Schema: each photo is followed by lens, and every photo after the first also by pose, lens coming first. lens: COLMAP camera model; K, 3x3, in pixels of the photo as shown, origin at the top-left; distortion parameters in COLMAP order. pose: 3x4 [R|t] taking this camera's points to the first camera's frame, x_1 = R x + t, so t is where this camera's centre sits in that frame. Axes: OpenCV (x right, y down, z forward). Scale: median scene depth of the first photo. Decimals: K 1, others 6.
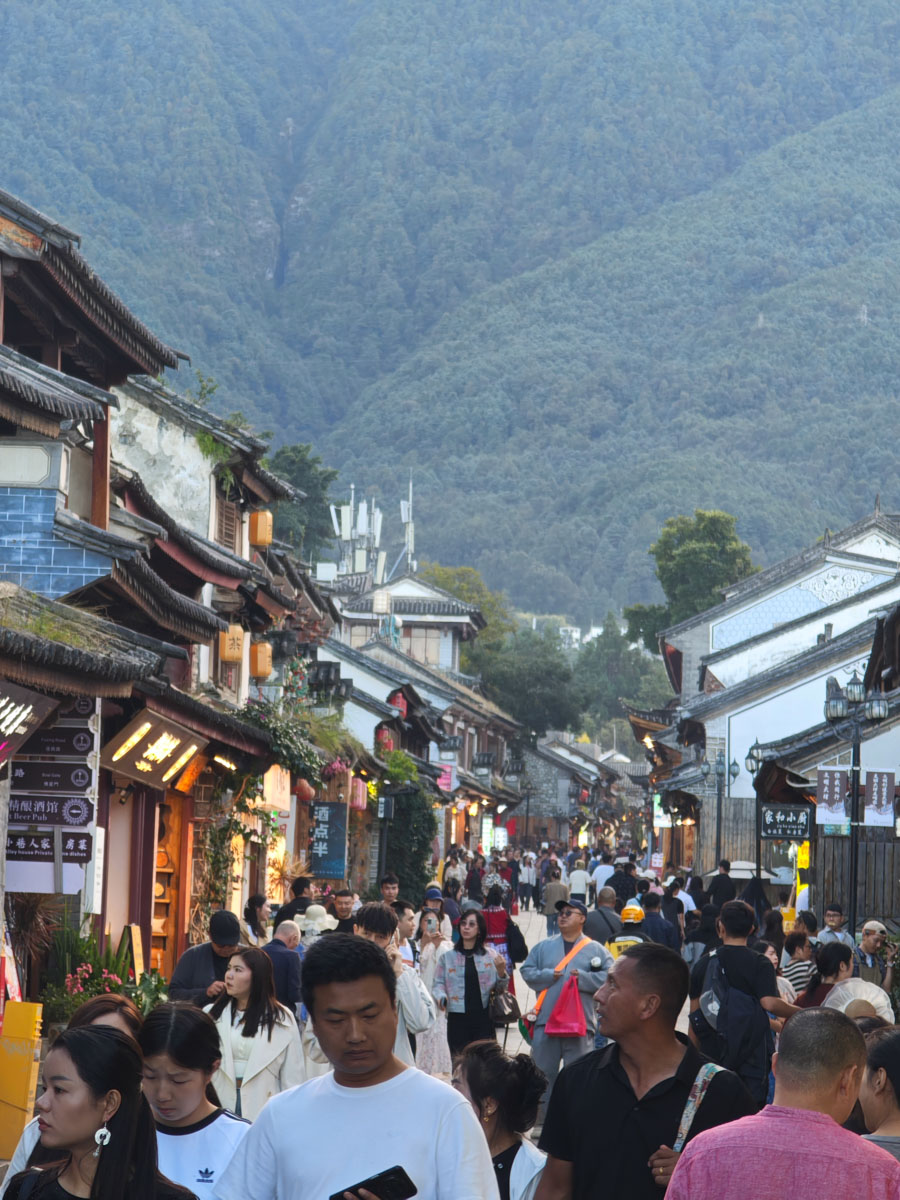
lens RADIAL K [[5559.6, 0, 450.0], [0, 5559.6, 600.0], [0, 0, 1]] dist [0.196113, 3.156409]
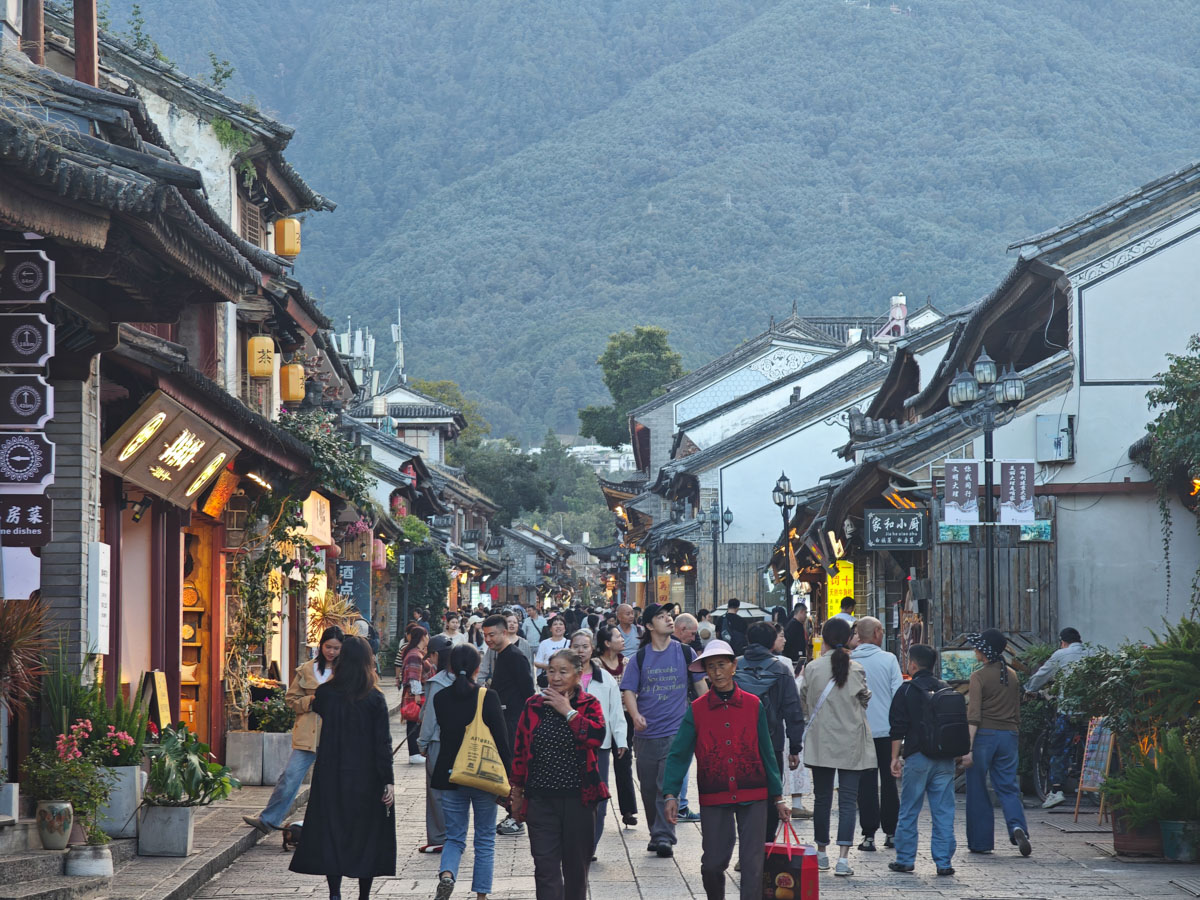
lens RADIAL K [[4127.5, 0, 600.0], [0, 4127.5, 450.0], [0, 0, 1]] dist [0.441485, -4.354028]
pose [[0.998341, -0.035775, 0.045121, -0.005356], [0.035640, 0.999357, 0.003812, 0.007738], [-0.045229, -0.002198, 0.998974, 0.115188]]
